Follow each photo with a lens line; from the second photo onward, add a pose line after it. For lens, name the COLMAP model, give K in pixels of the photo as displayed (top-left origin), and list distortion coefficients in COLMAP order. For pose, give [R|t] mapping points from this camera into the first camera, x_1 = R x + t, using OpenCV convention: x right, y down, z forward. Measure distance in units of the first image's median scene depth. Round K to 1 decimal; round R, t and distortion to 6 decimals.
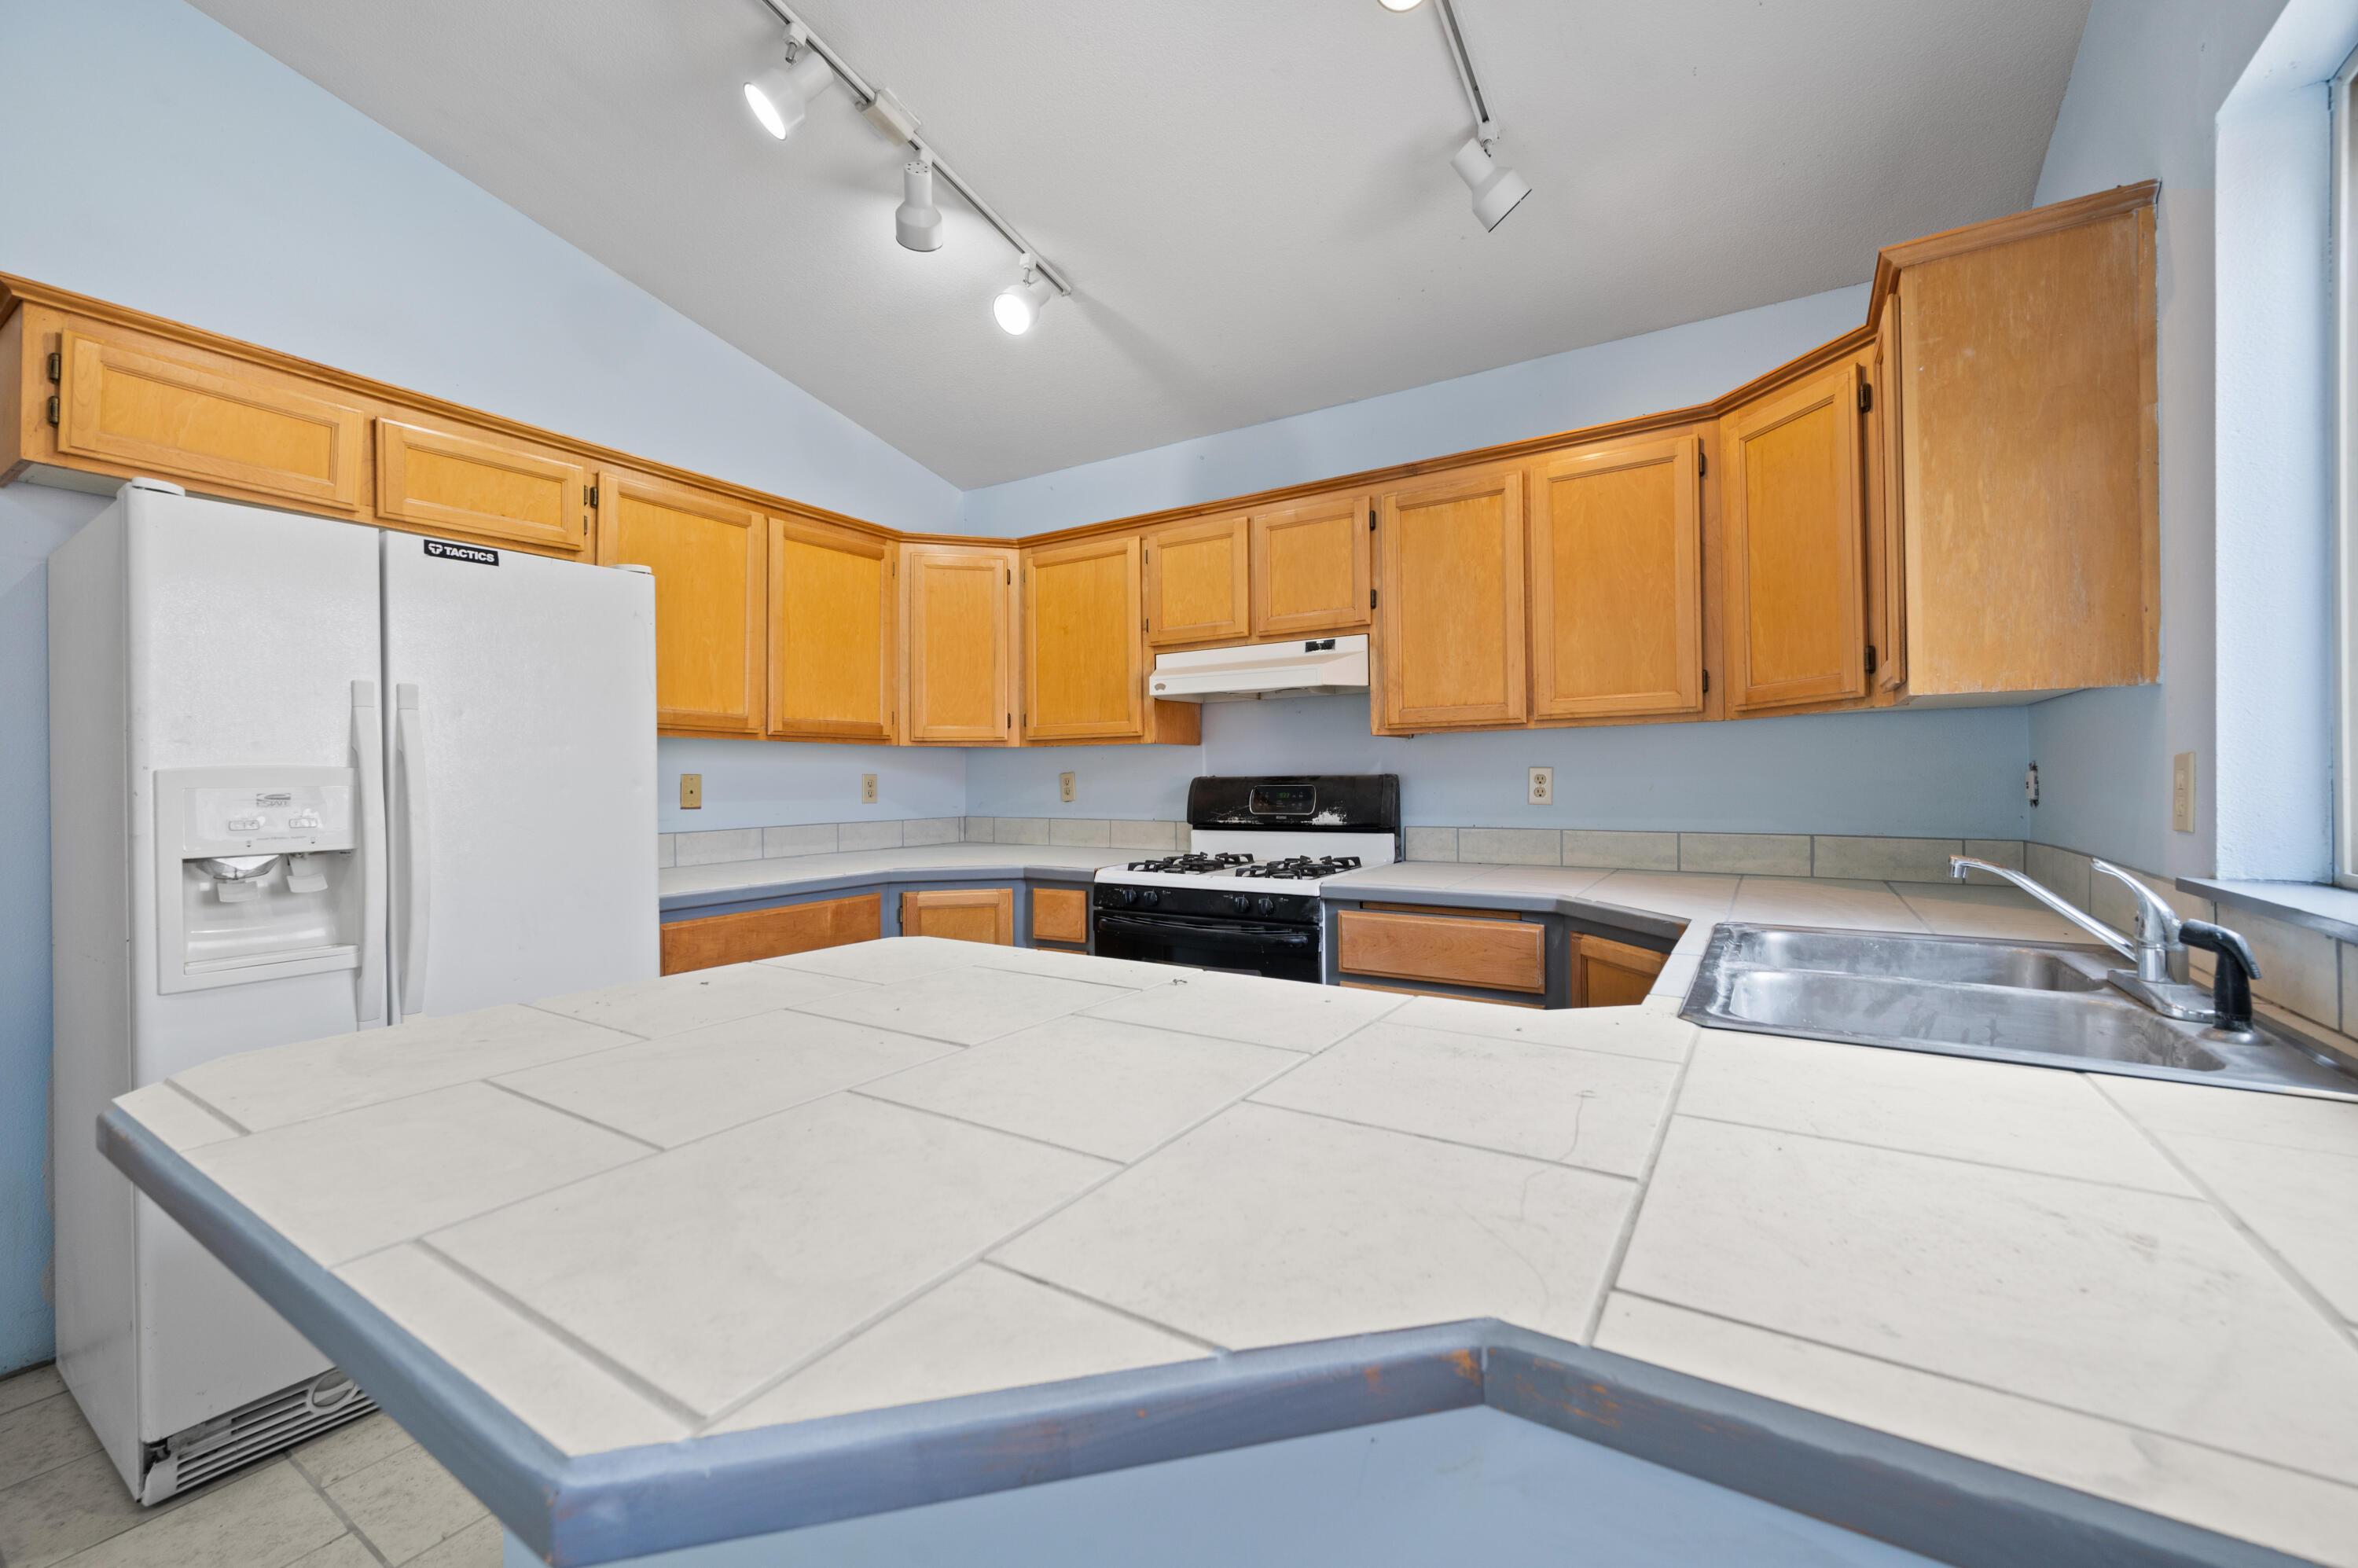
lens RADIAL K [[943.1, 0, 1184.7], [0, 943.1, 776.4], [0, 0, 1]] dist [-0.000027, 0.000005]
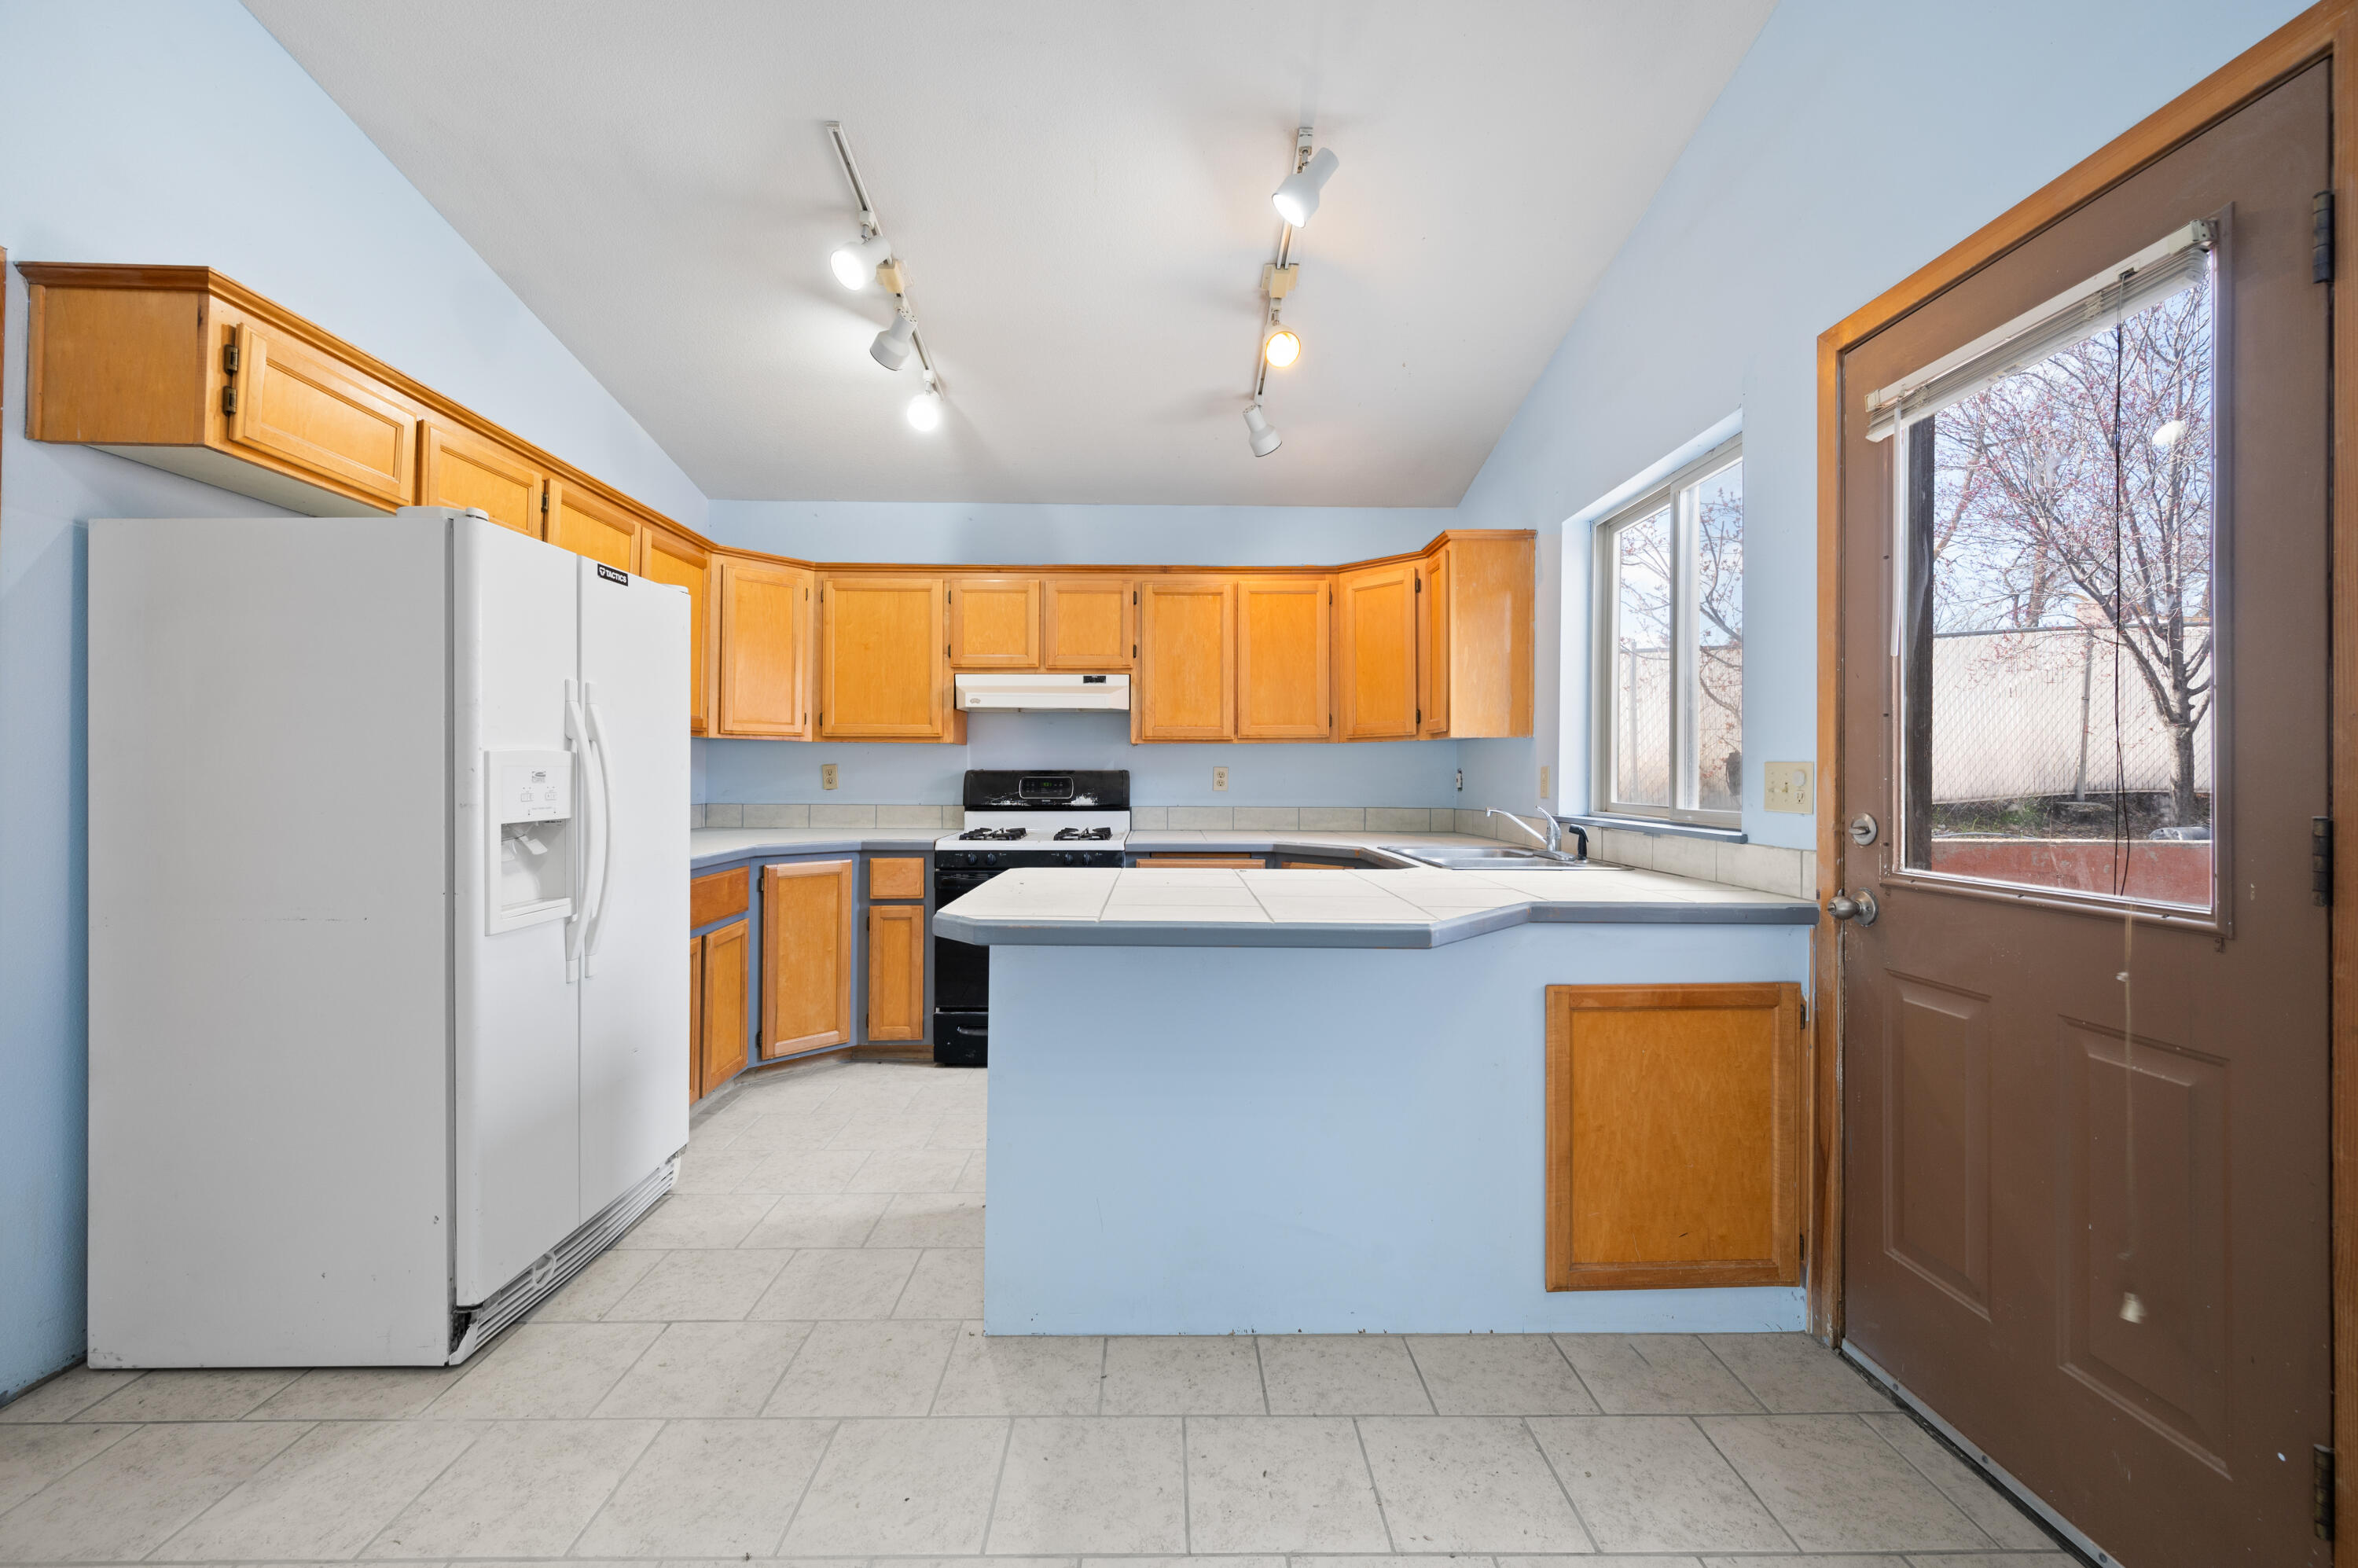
lens RADIAL K [[948.4, 0, 1173.6], [0, 948.4, 768.3], [0, 0, 1]] dist [-0.000165, -0.000044]
pose [[0.837840, 0.016720, 0.545660, -0.537333], [-0.013612, 0.999860, -0.009736, 0.008500], [-0.545746, 0.000730, 0.837950, -0.268516]]
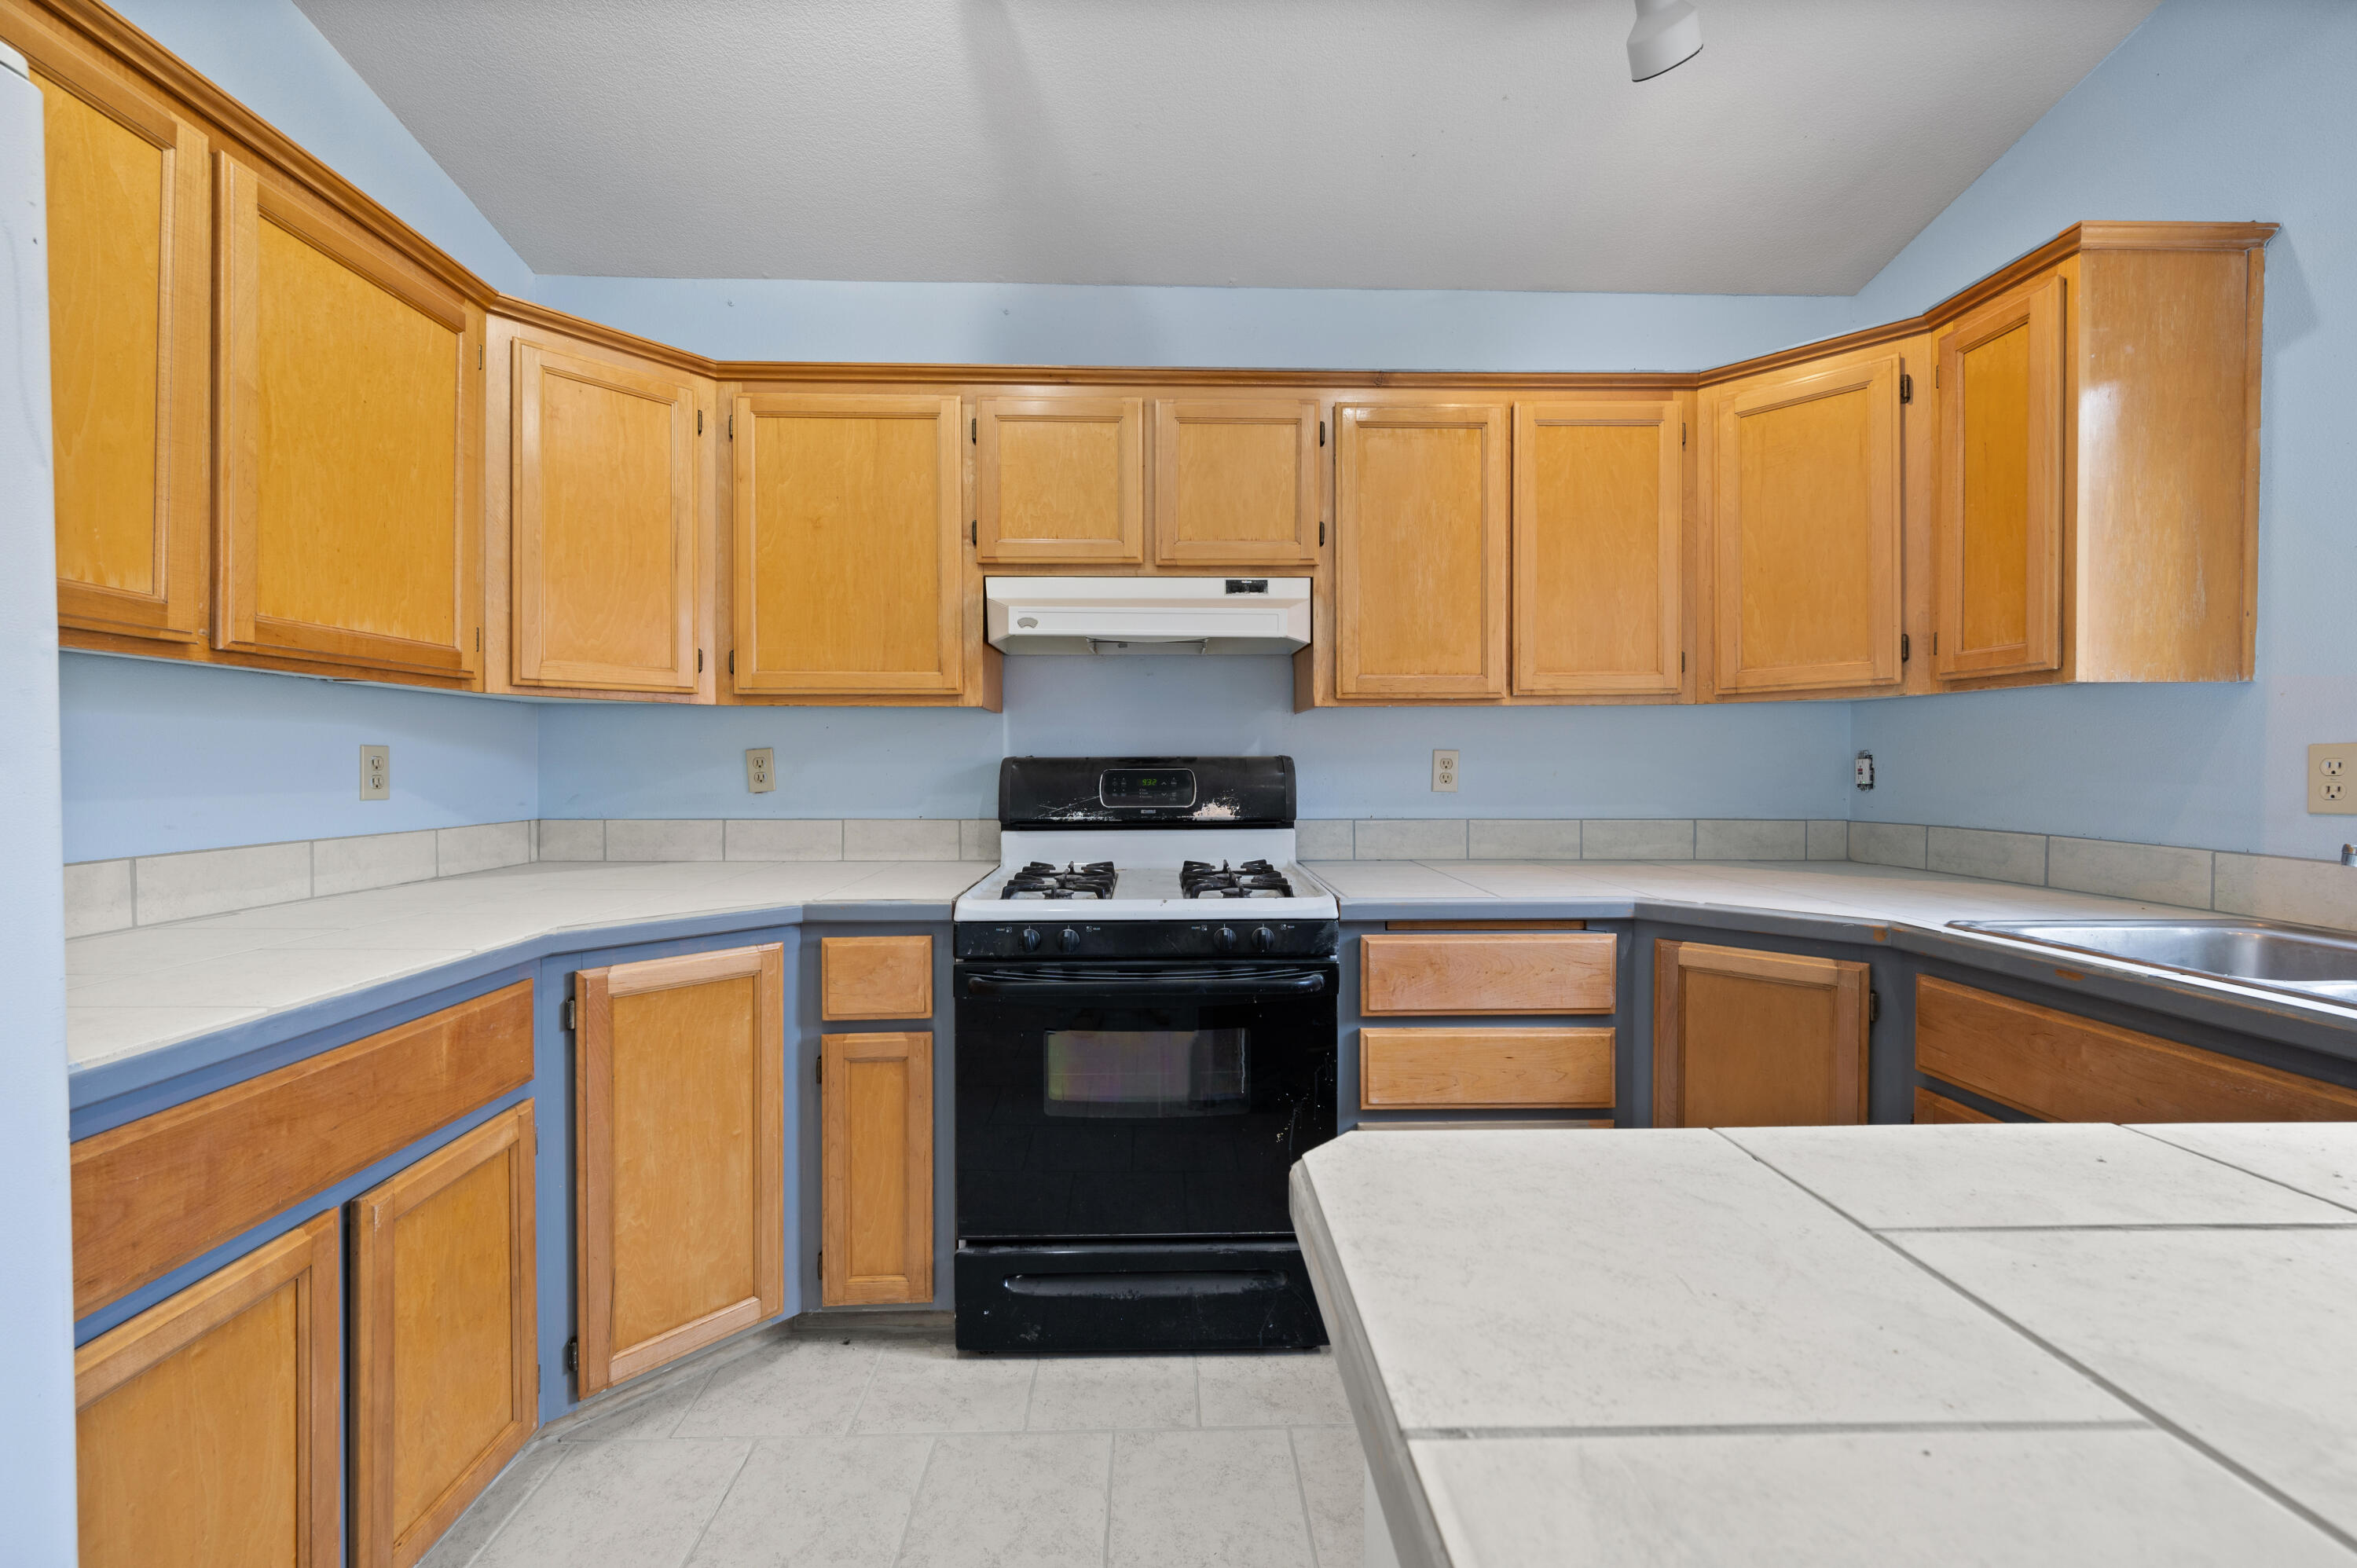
lens RADIAL K [[929.7, 0, 1179.0], [0, 929.7, 771.3], [0, 0, 1]] dist [0.000154, 0.000248]
pose [[0.829069, 0.002665, 0.559139, -0.322723], [-0.008999, 0.999923, 0.008578, 0.005139], [-0.559073, -0.012144, 0.829029, 0.403923]]
